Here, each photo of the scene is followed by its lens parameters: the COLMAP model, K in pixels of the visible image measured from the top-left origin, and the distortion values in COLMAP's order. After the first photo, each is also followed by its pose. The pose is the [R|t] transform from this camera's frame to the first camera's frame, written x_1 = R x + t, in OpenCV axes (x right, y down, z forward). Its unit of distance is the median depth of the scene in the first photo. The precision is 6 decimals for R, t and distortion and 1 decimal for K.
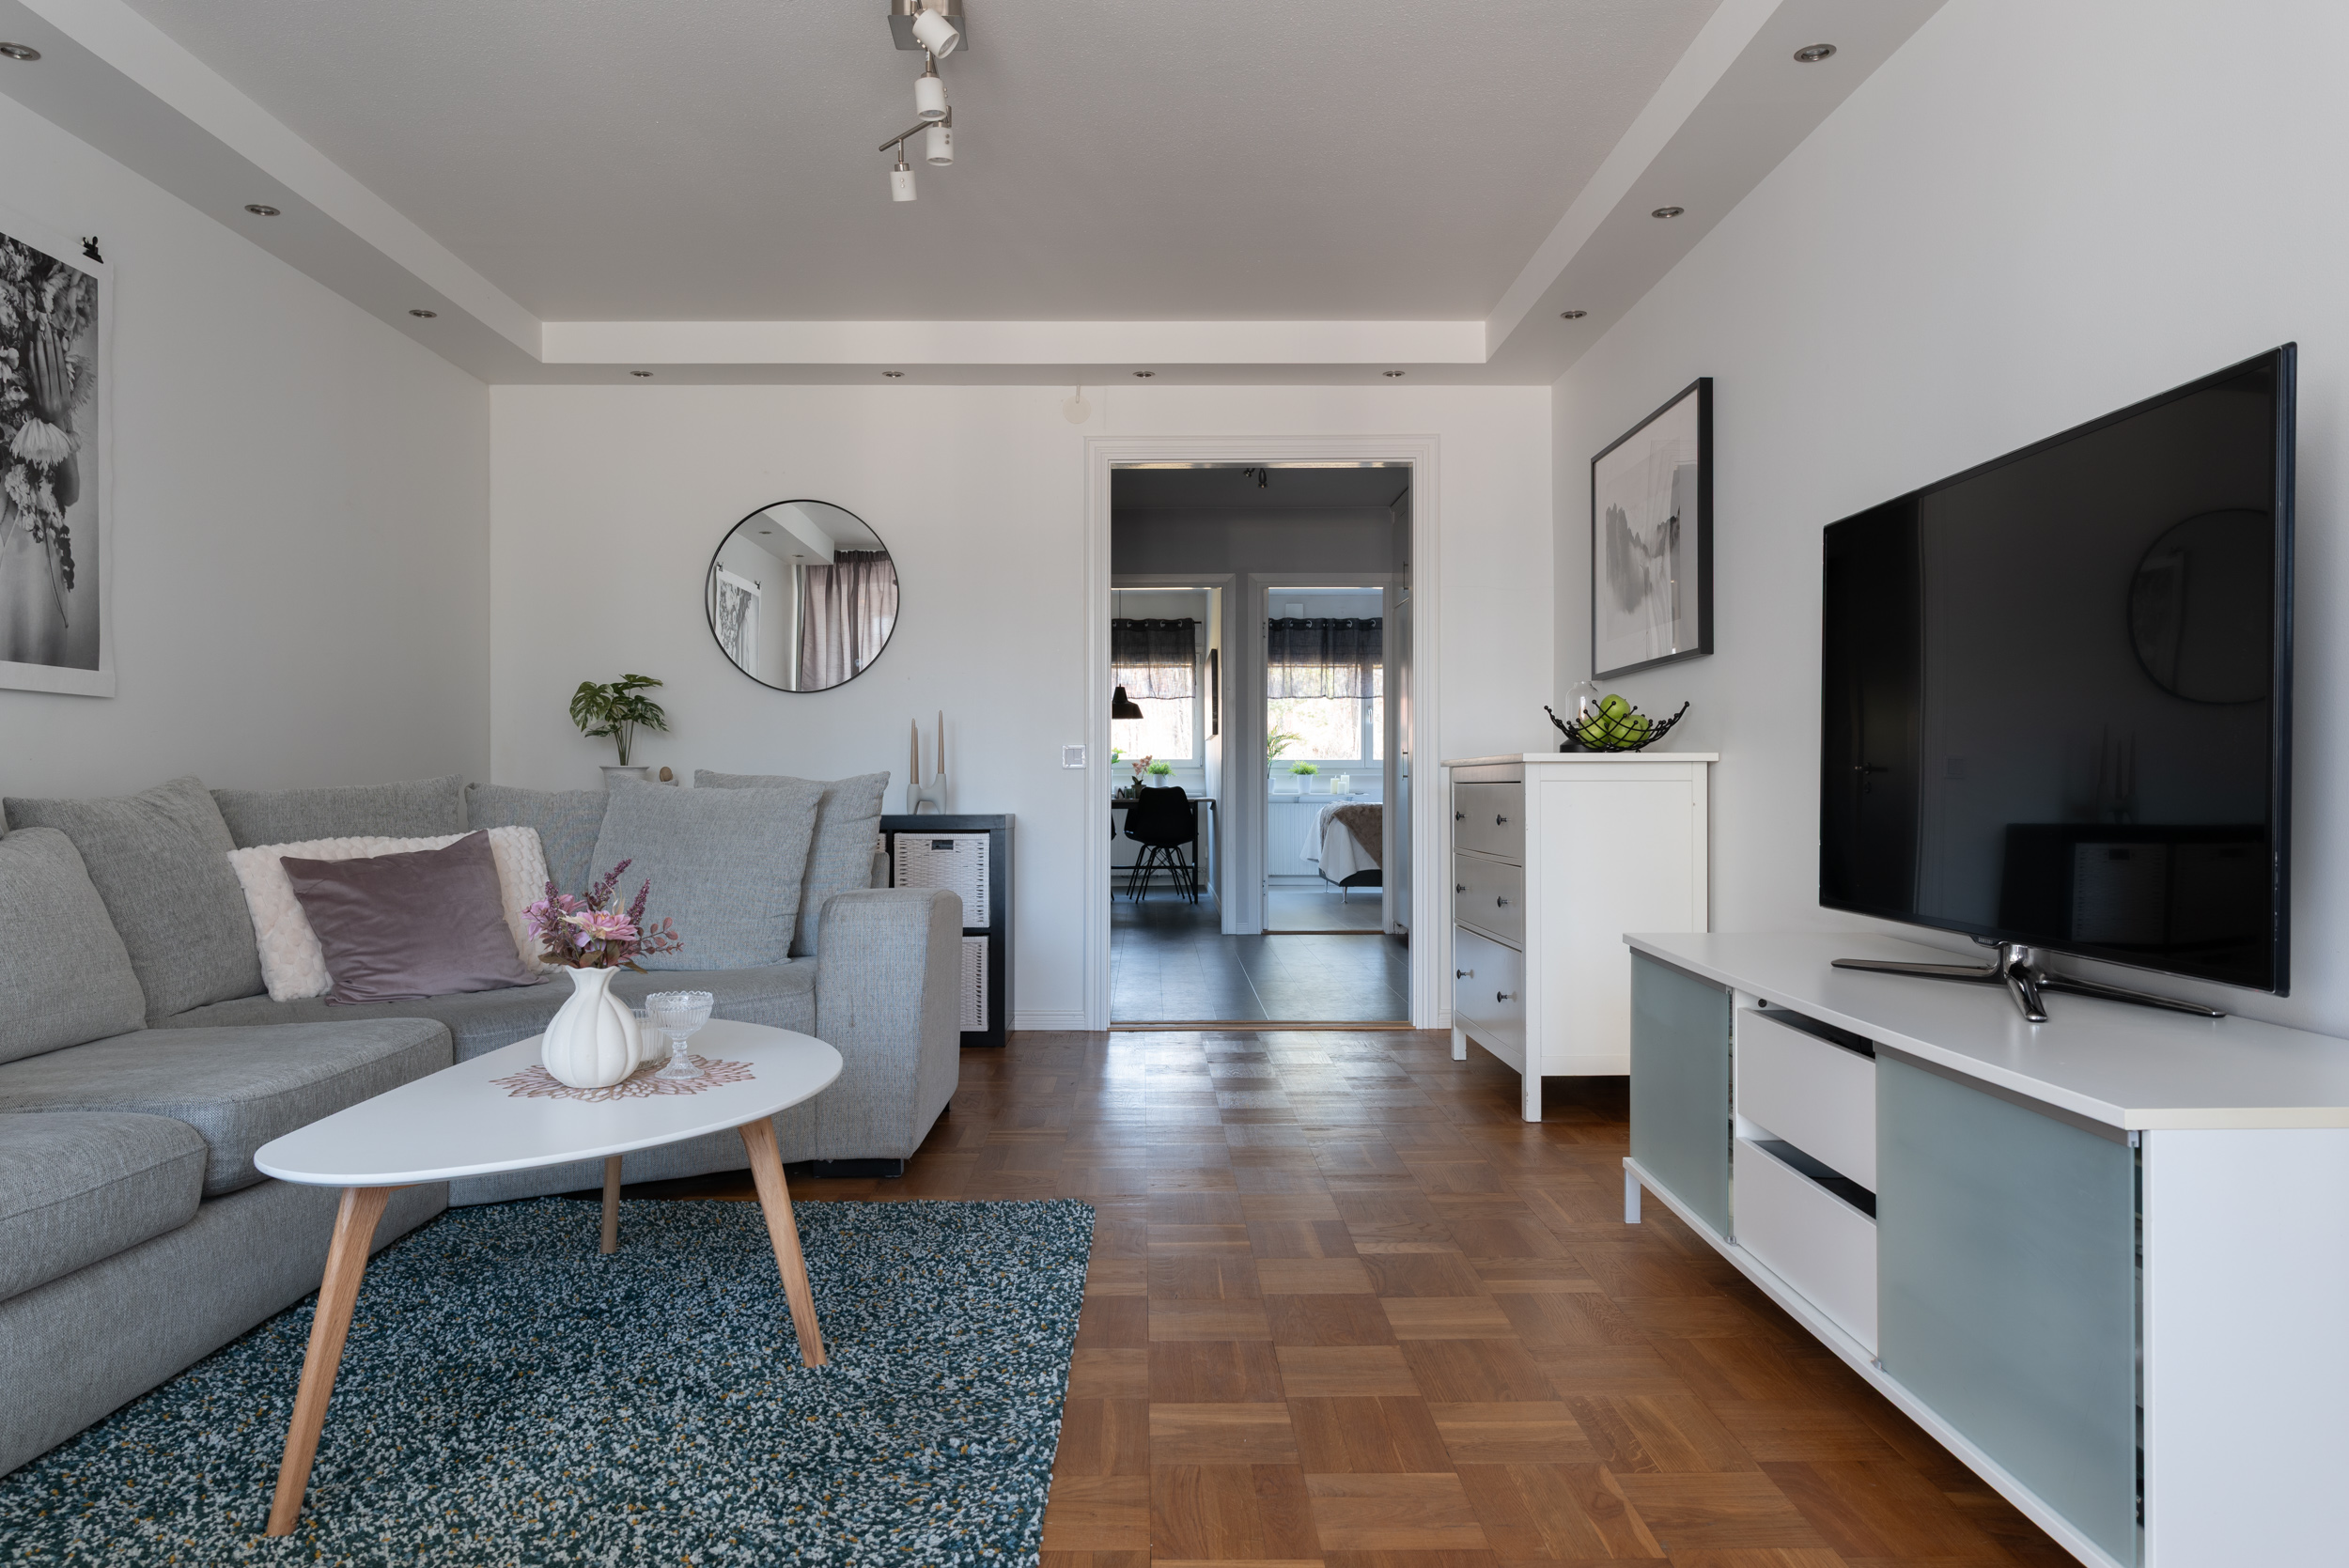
lens RADIAL K [[1612.5, 0, 1174.5], [0, 1612.5, 784.0], [0, 0, 1]] dist [0.000291, 0.000162]
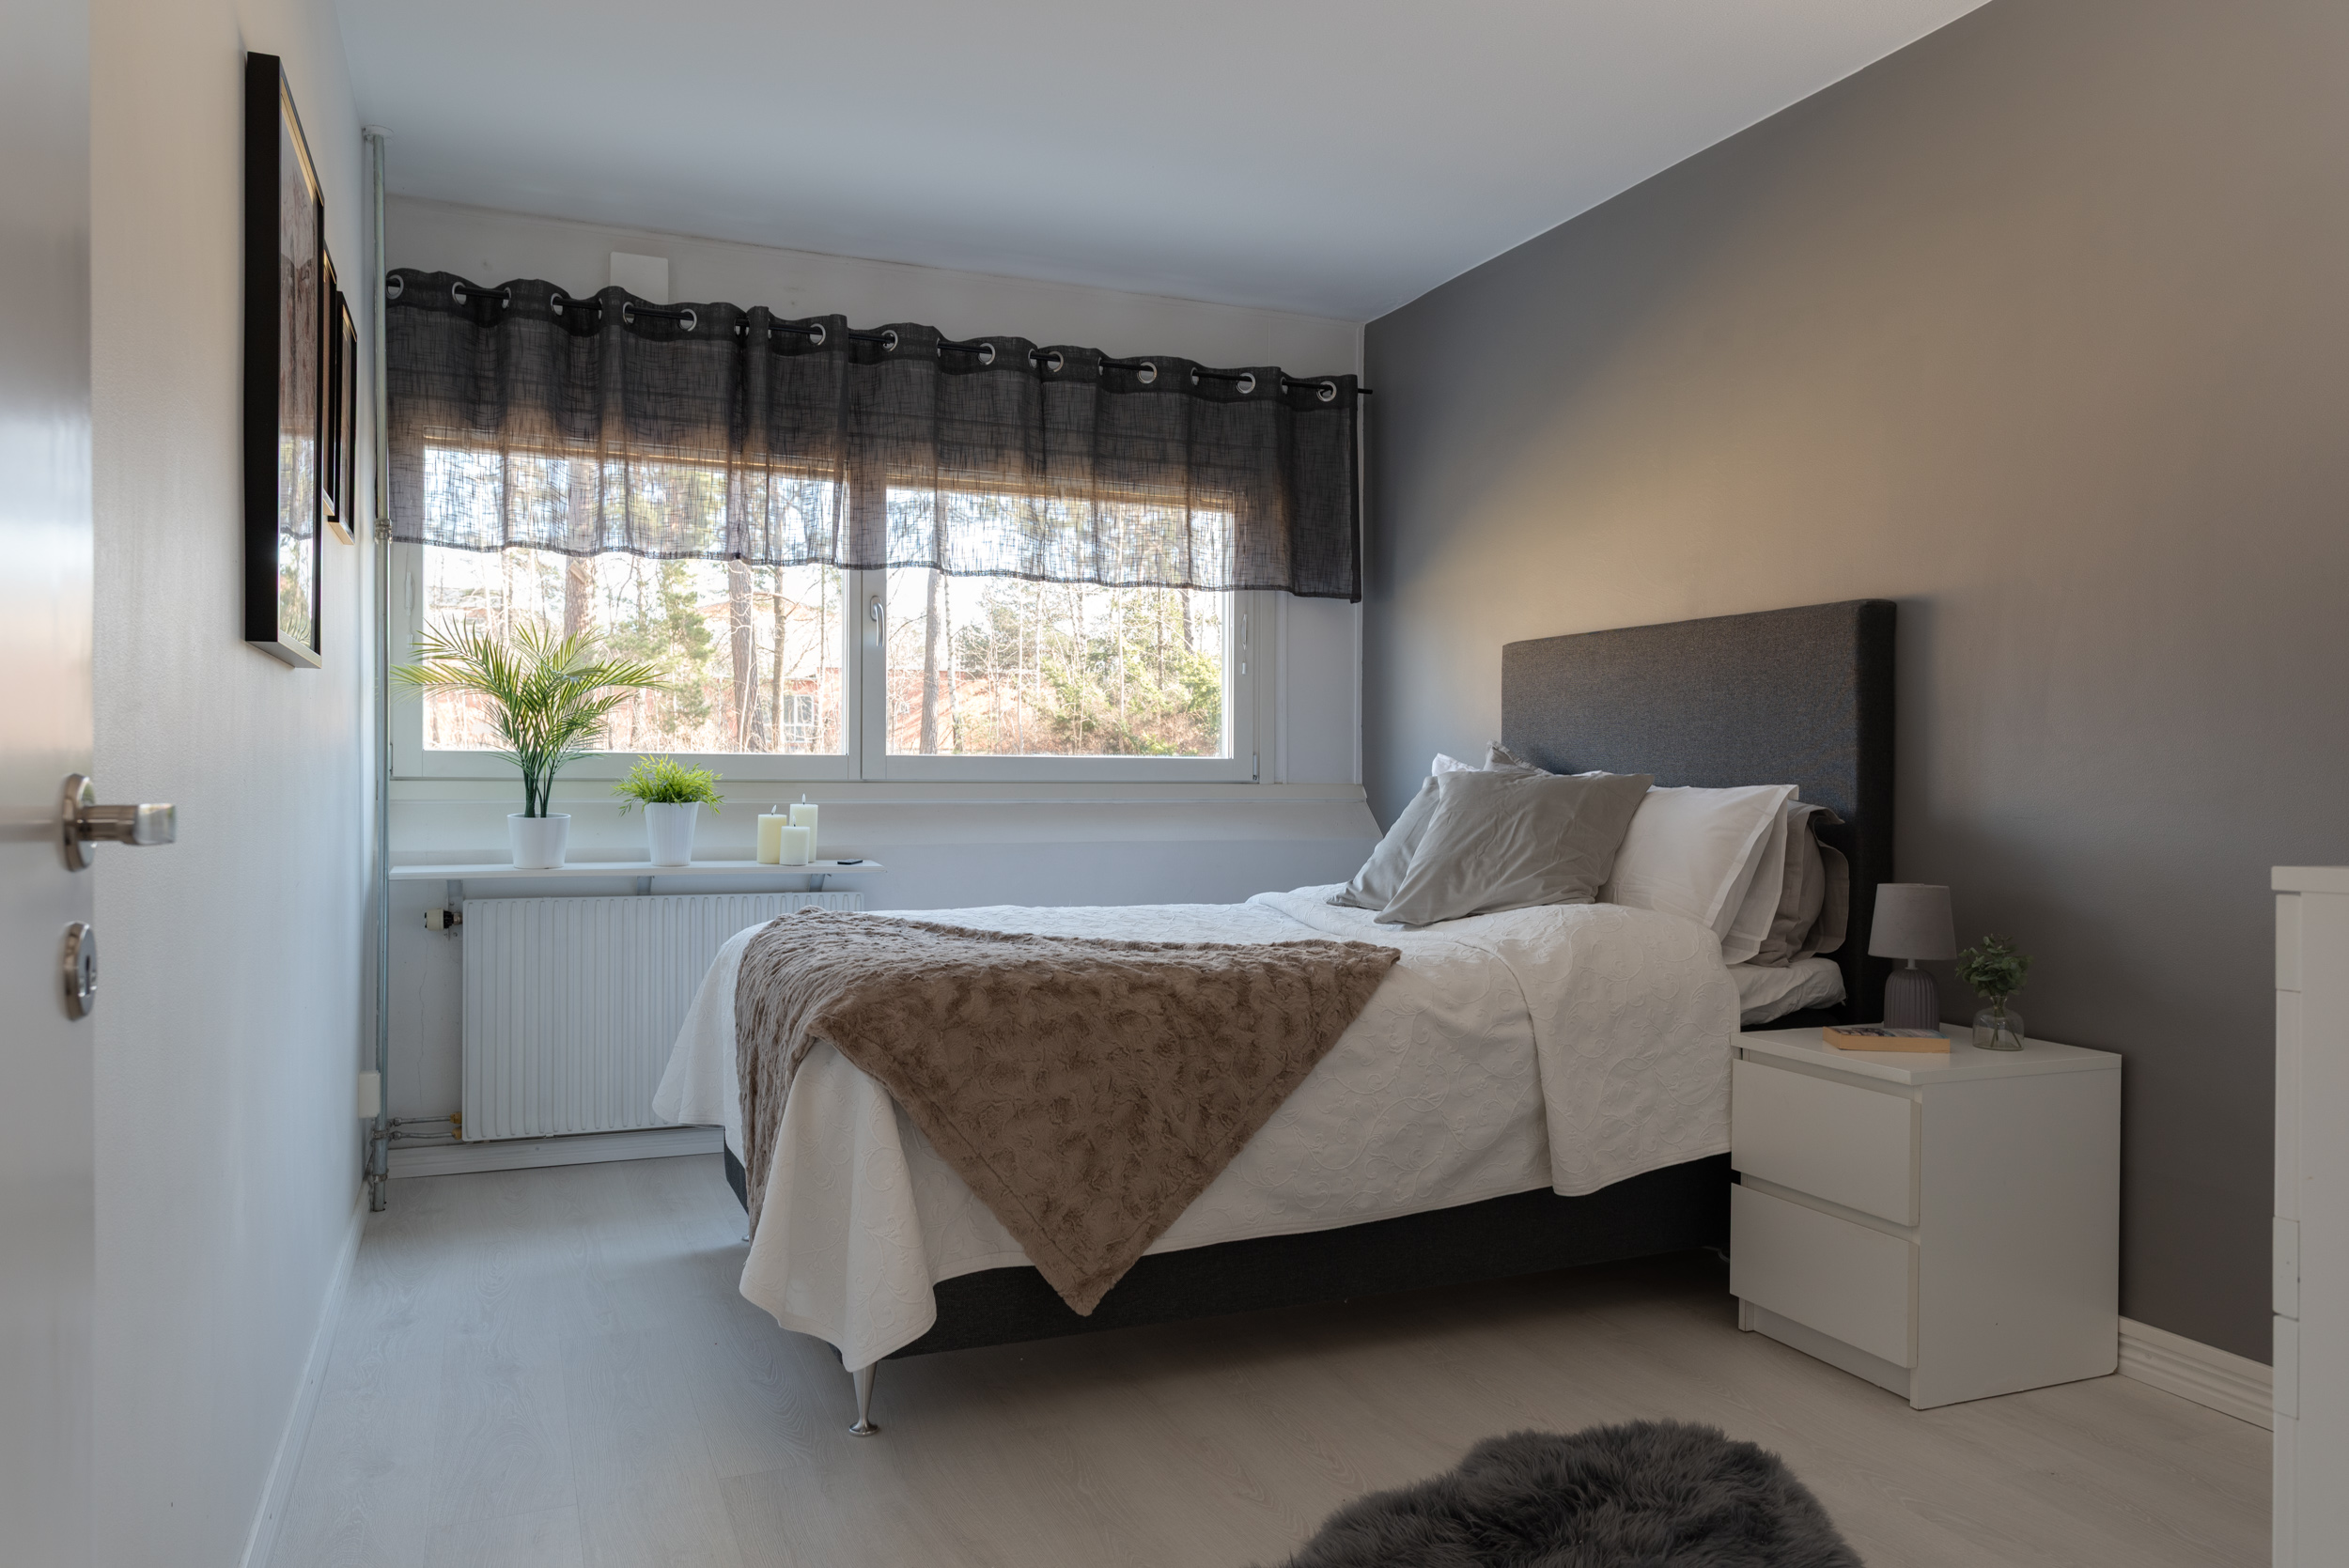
lens RADIAL K [[1621.6, 0, 1174.5], [0, 1621.6, 784.0], [0, 0, 1]] dist [0.001578, 0.000684]
pose [[0.927735, 0.003545, 0.373222, 0.058076], [-0.004317, 0.999990, 0.001234, -0.010834], [-0.373214, -0.002756, 0.927741, 0.724535]]
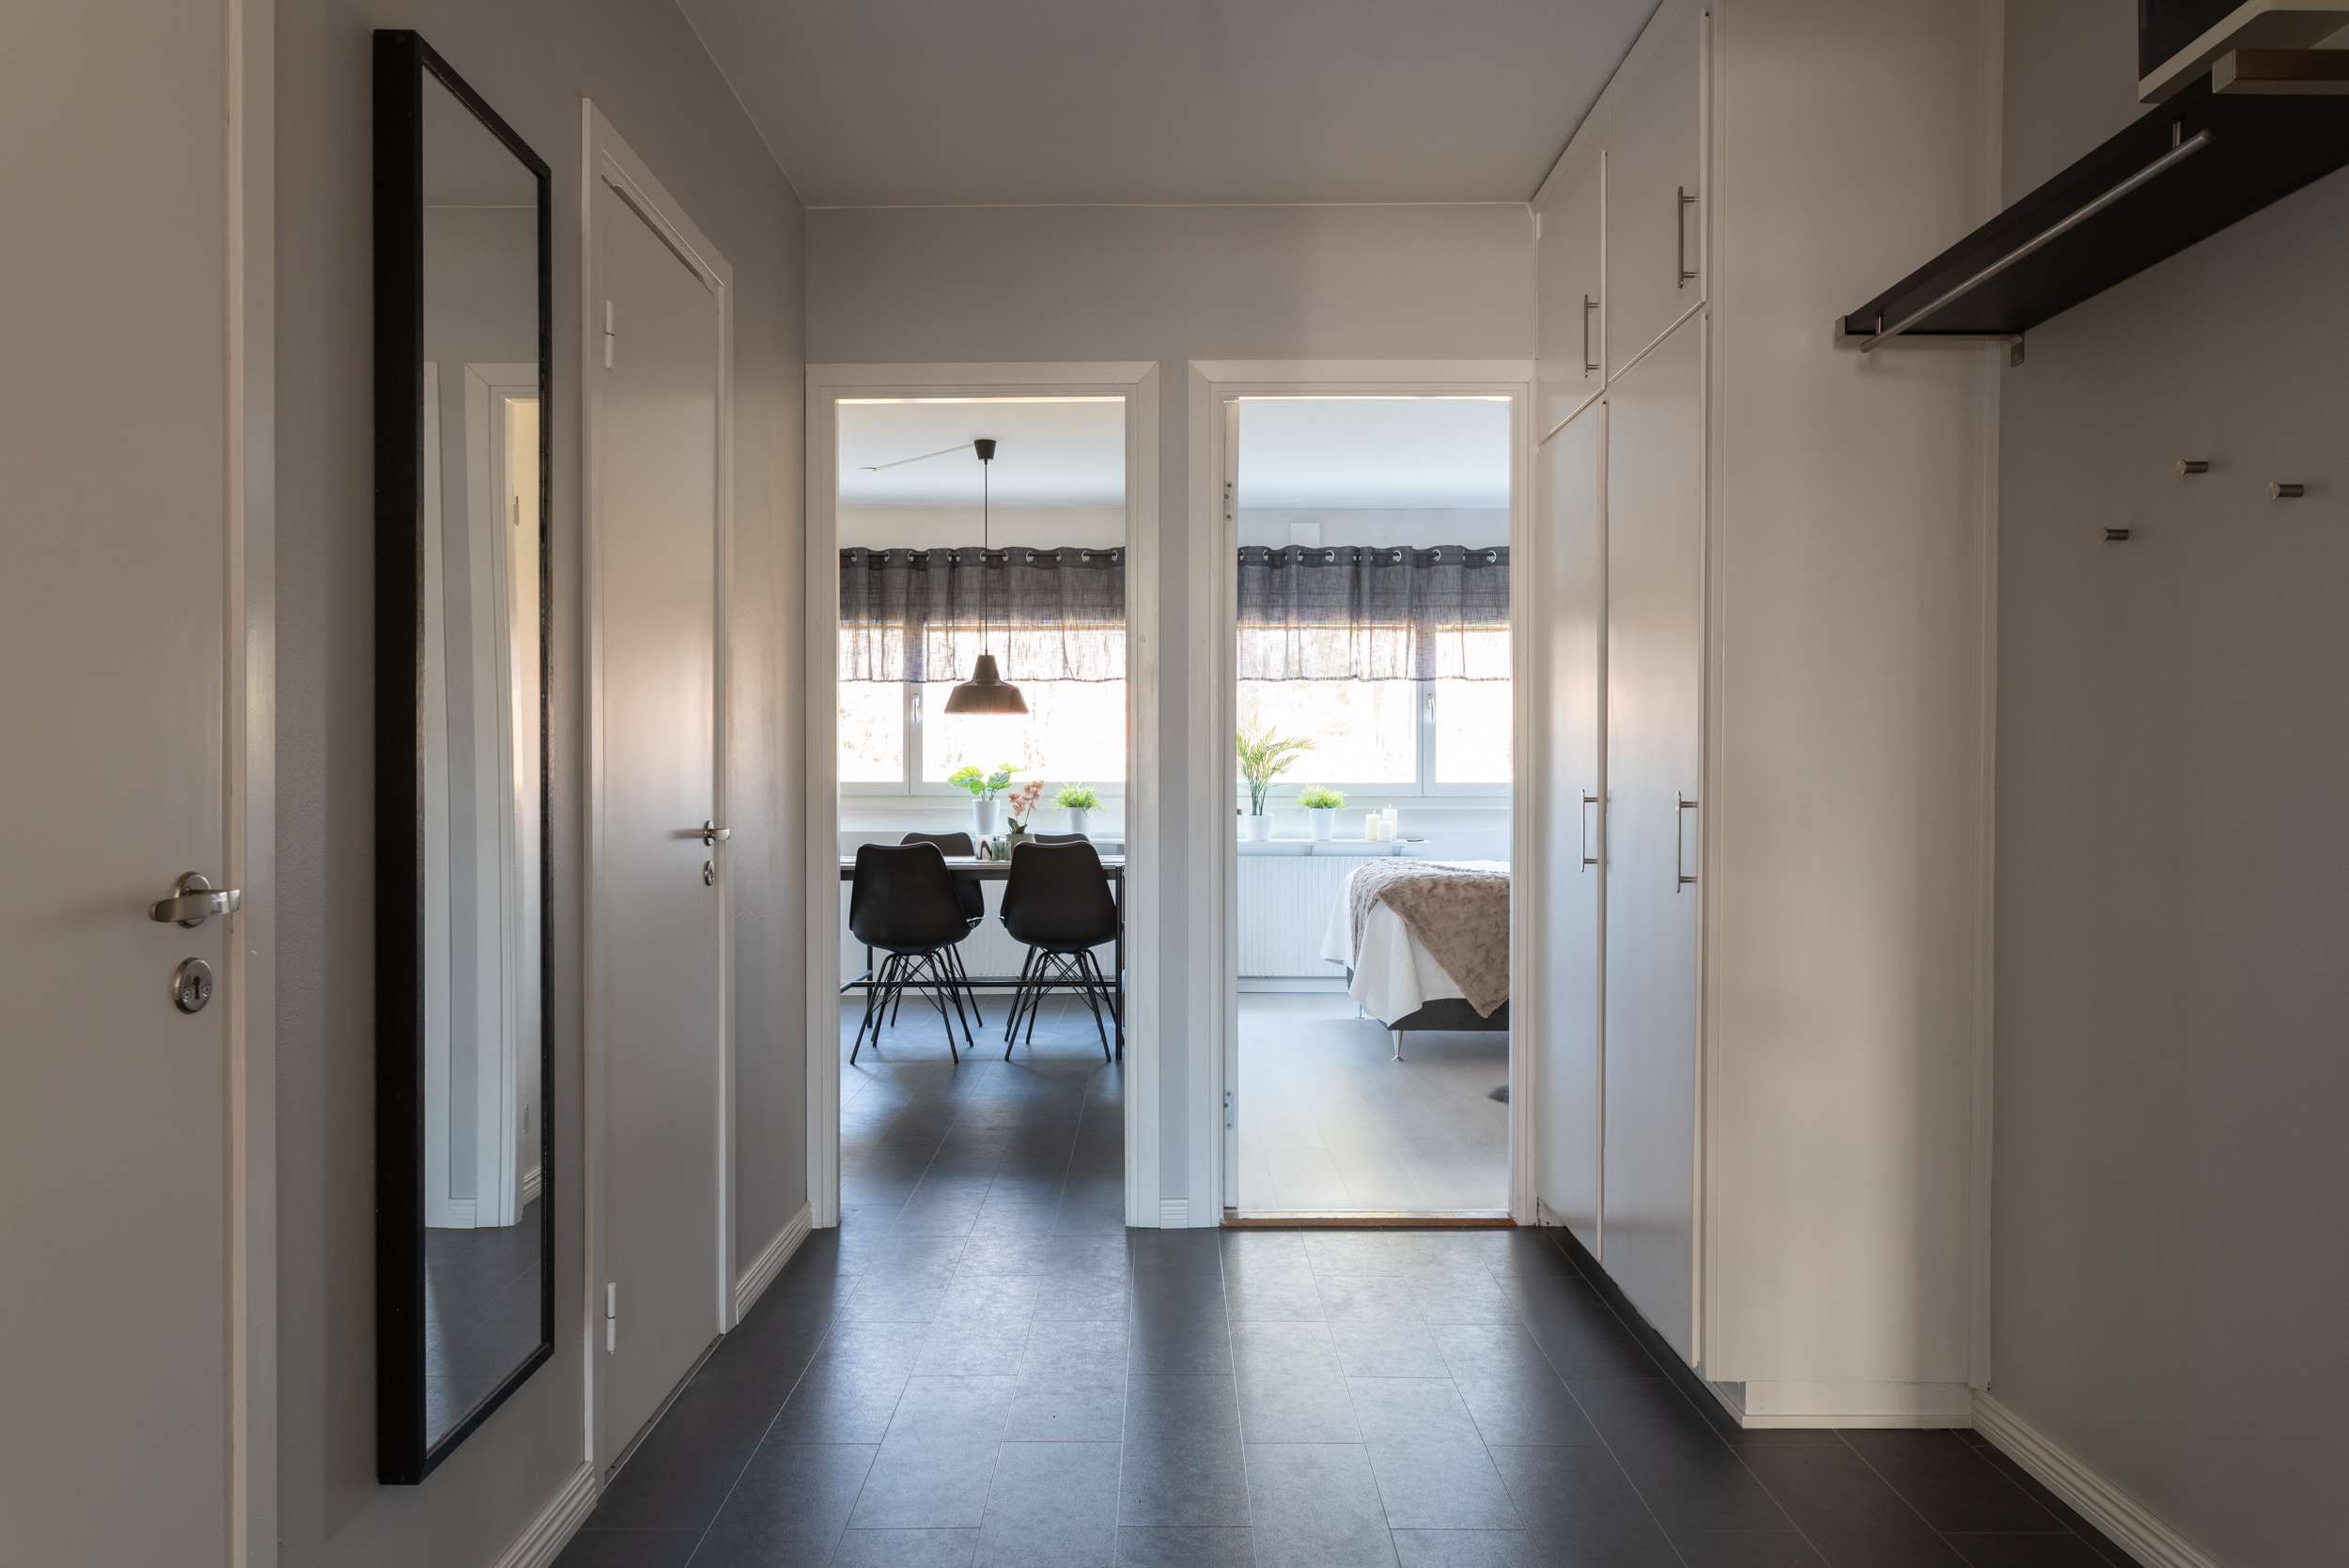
lens RADIAL K [[1612.5, 0, 1174.5], [0, 1612.5, 784.0], [0, 0, 1]] dist [0.000291, 0.000162]
pose [[0.999965, 0.001322, -0.008232, 0.033326], [-0.001336, 0.999998, -0.001711, -0.014603], [0.008229, 0.001722, 0.999965, 0.432609]]
